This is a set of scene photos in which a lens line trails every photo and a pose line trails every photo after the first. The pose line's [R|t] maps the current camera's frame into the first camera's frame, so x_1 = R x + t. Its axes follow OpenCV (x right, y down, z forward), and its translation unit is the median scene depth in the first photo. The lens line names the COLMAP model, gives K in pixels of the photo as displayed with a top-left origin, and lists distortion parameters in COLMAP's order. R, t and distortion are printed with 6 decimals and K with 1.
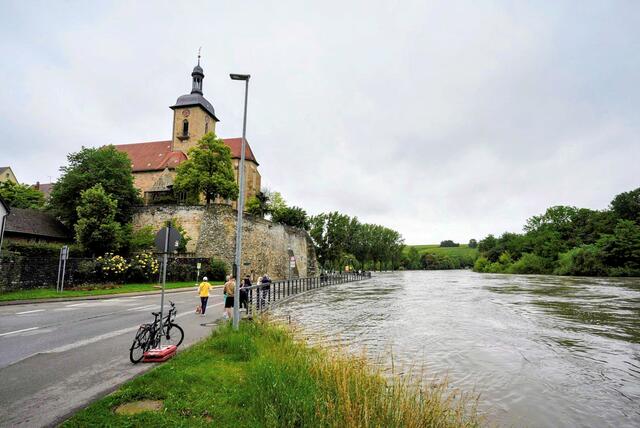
lens RADIAL K [[354.9, 0, 320.0], [0, 354.9, 214.0], [0, 0, 1]] dist [0.000737, -0.000608]
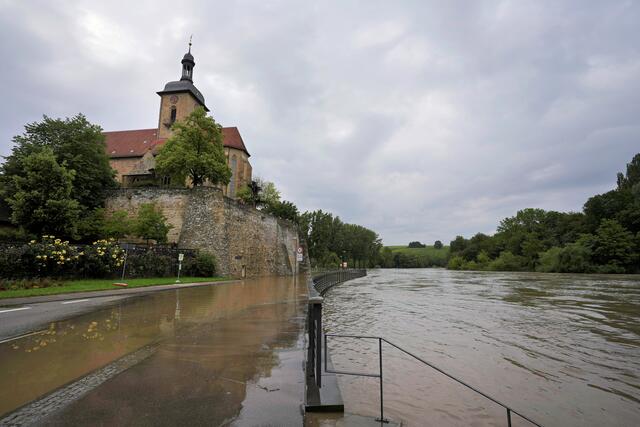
lens RADIAL K [[323.0, 0, 320.0], [0, 323.0, 213.5], [0, 0, 1]] dist [-0.014306, 0.002269]
pose [[0.997906, 0.018648, 0.061938, -0.037019], [-0.018071, 0.999788, -0.009863, 0.023520], [-0.062109, 0.008723, 0.998031, 0.125211]]
